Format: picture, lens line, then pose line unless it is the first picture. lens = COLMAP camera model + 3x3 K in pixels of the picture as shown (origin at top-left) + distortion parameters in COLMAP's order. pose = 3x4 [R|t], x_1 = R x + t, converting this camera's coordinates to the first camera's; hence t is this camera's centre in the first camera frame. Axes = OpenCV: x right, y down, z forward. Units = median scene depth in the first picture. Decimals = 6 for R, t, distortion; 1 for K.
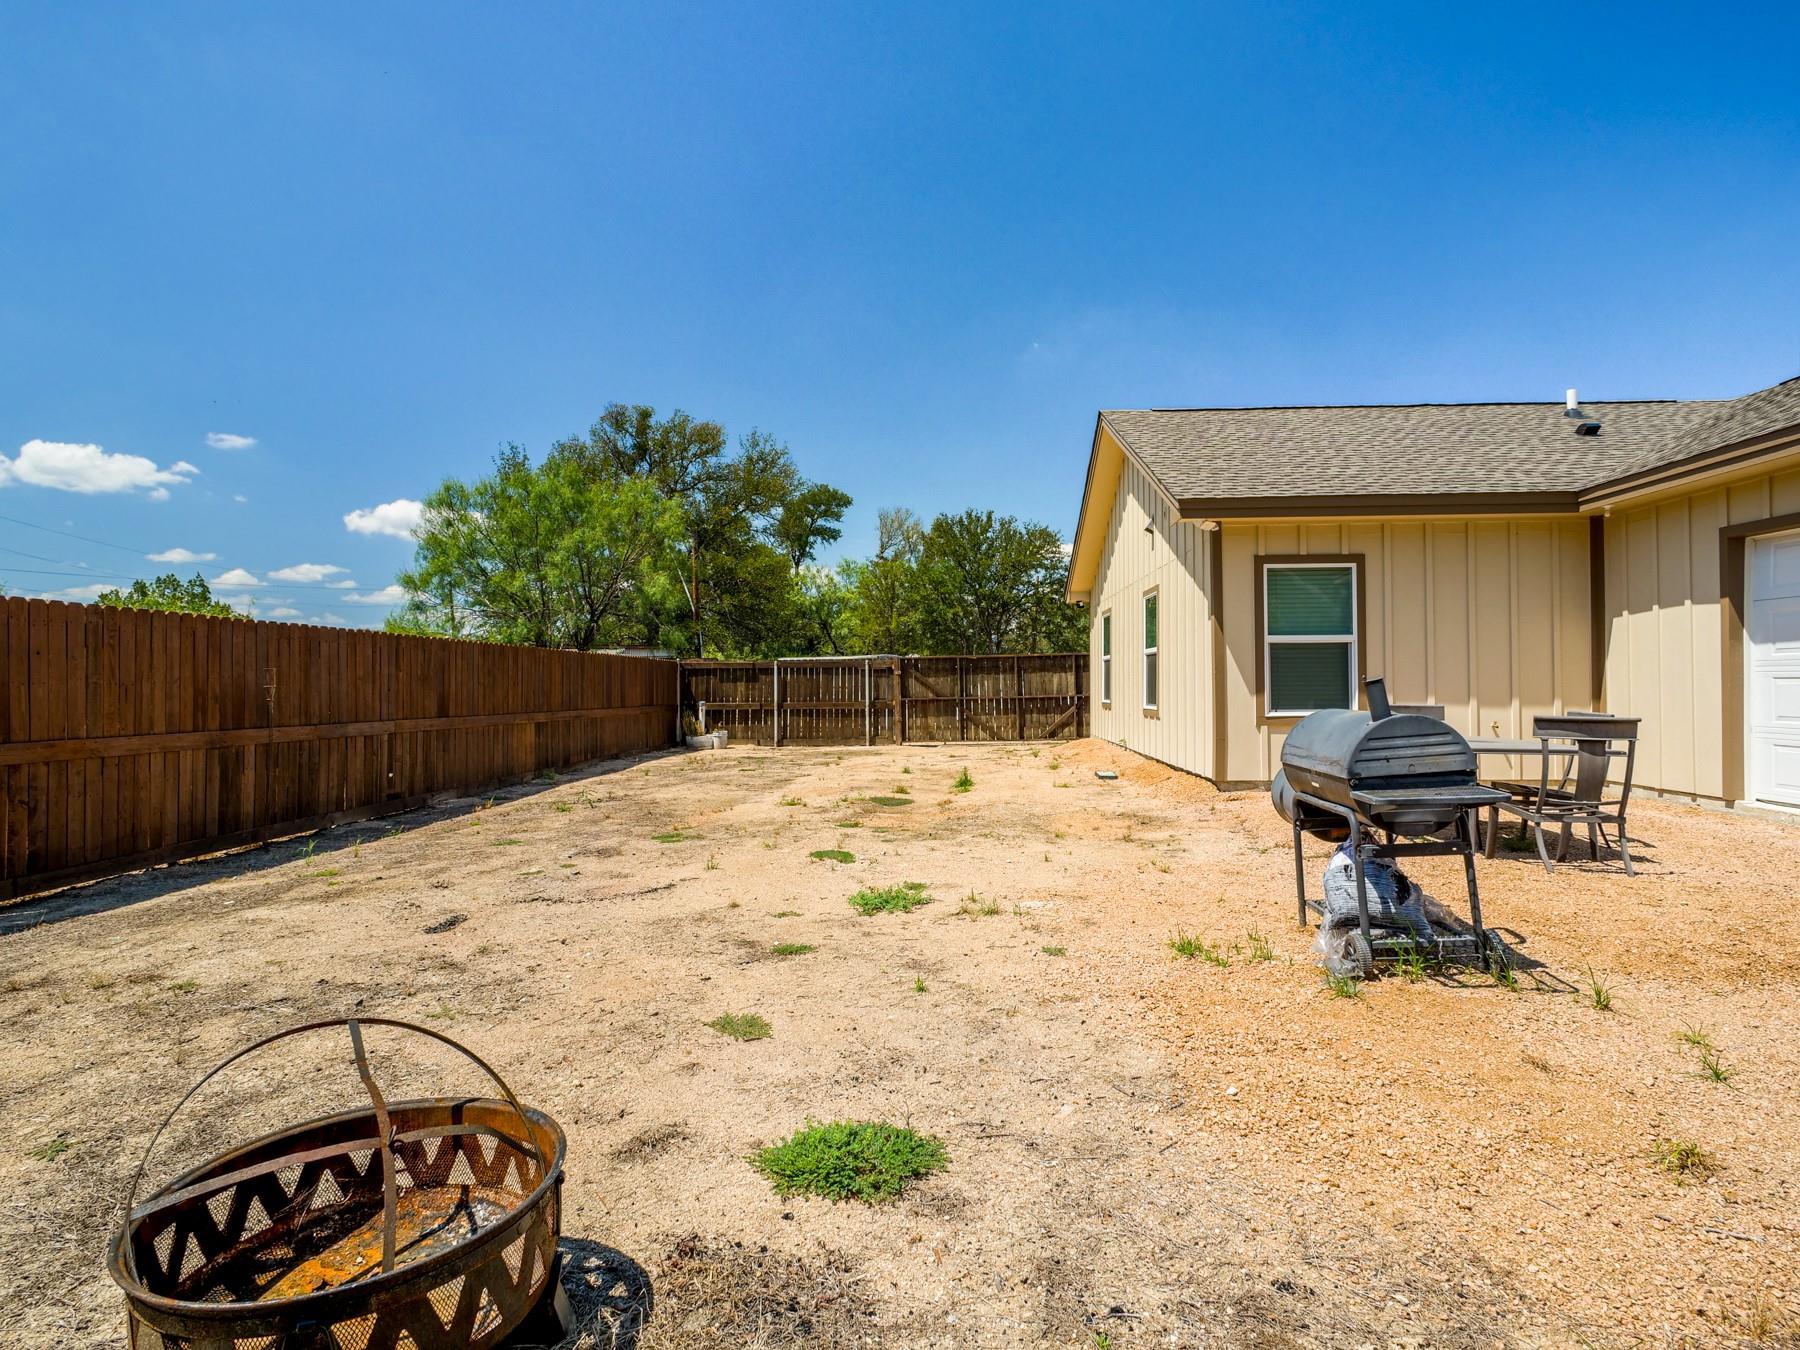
lens RADIAL K [[979.2, 0, 900.5], [0, 979.2, 682.1], [0, 0, 1]] dist [-0.021954, 0.000897]
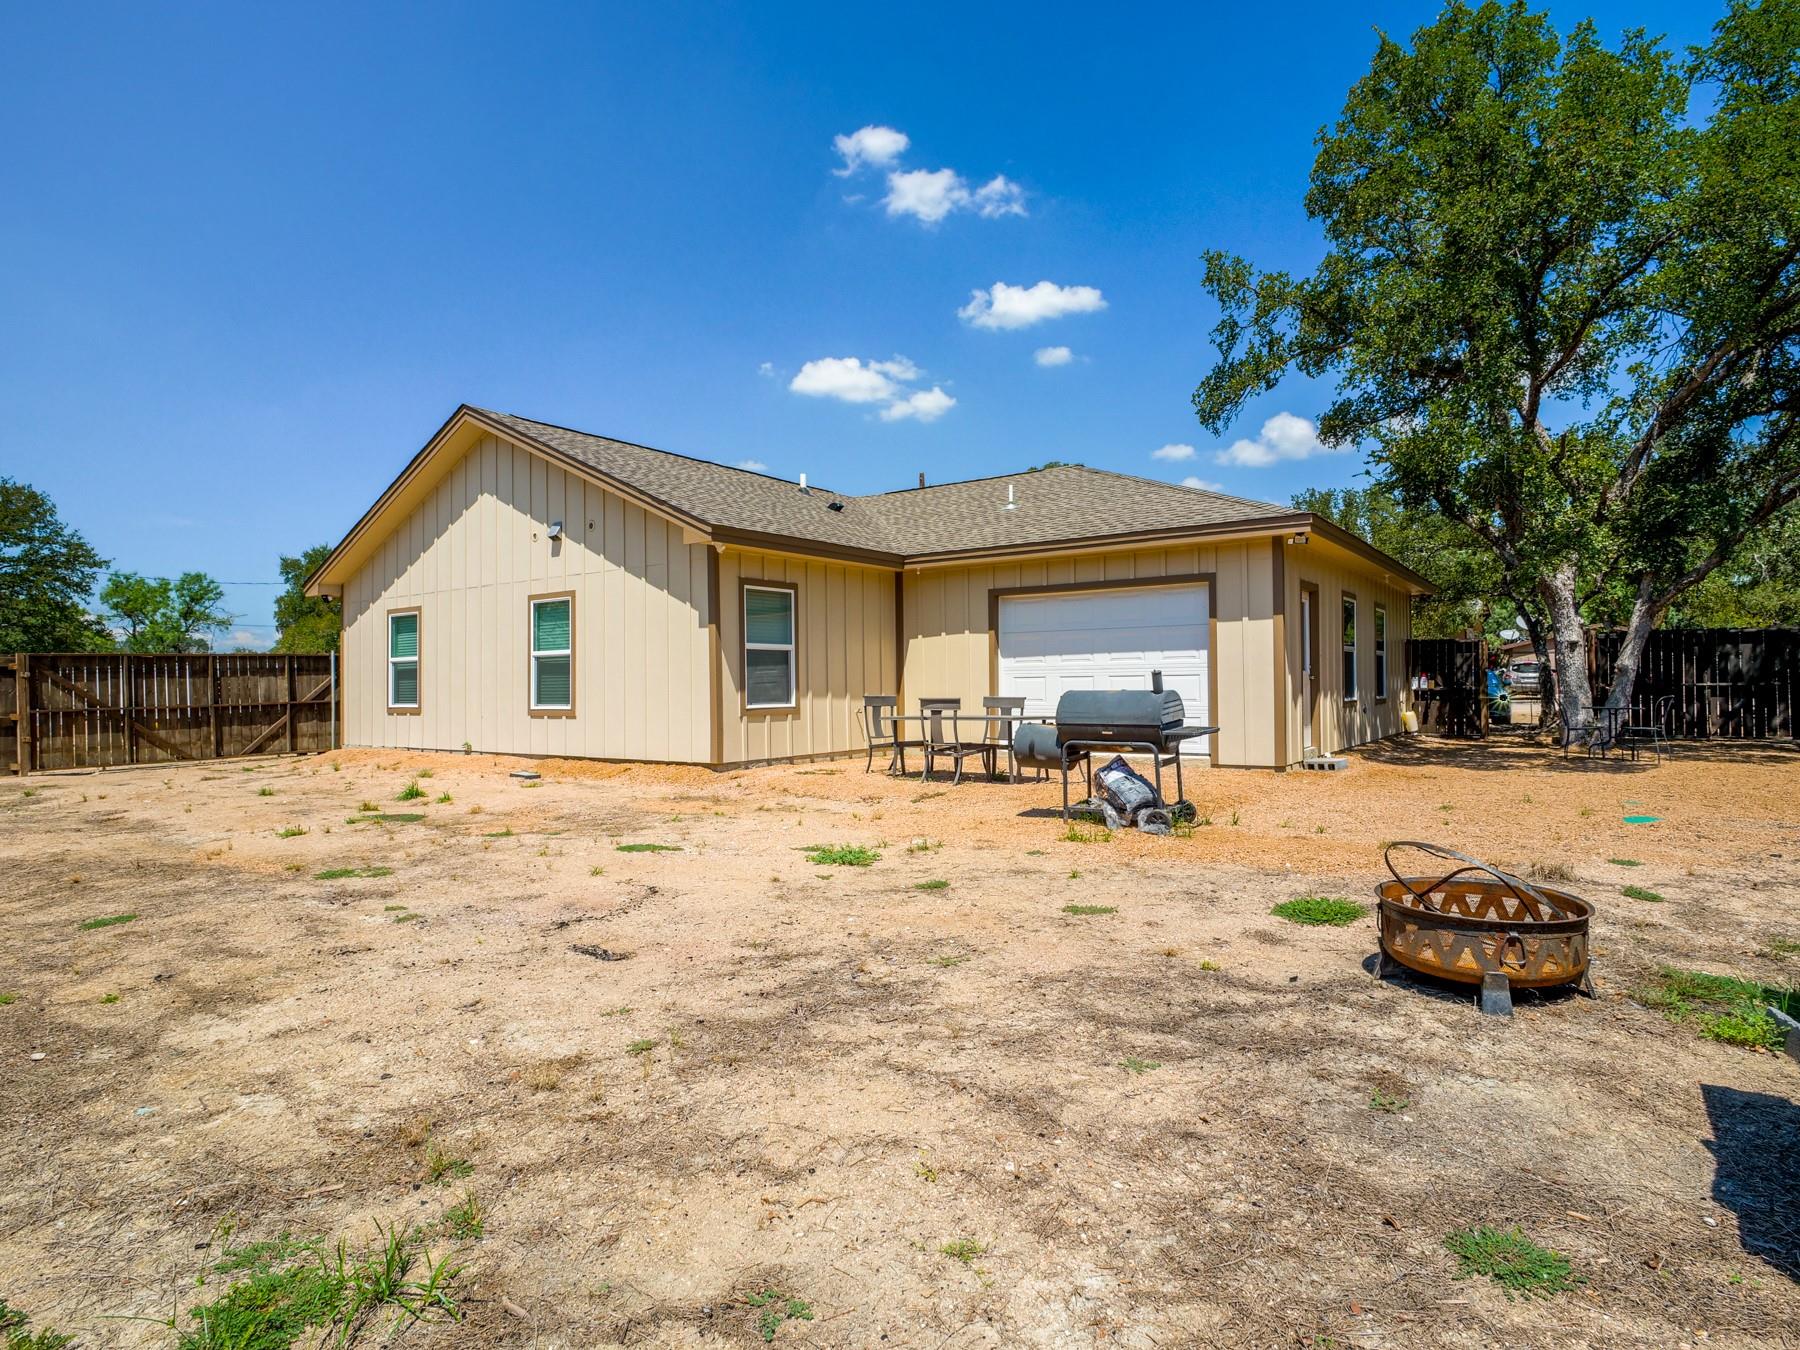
lens RADIAL K [[979.2, 0, 907.2], [0, 979.2, 671.1], [0, 0, 1]] dist [-0.021954, 0.000897]
pose [[0.536506, 0.010884, 0.843827, -0.556947], [0.007126, 0.999823, -0.017428, 0.010674], [-0.843867, 0.015363, 0.536333, 0.166959]]
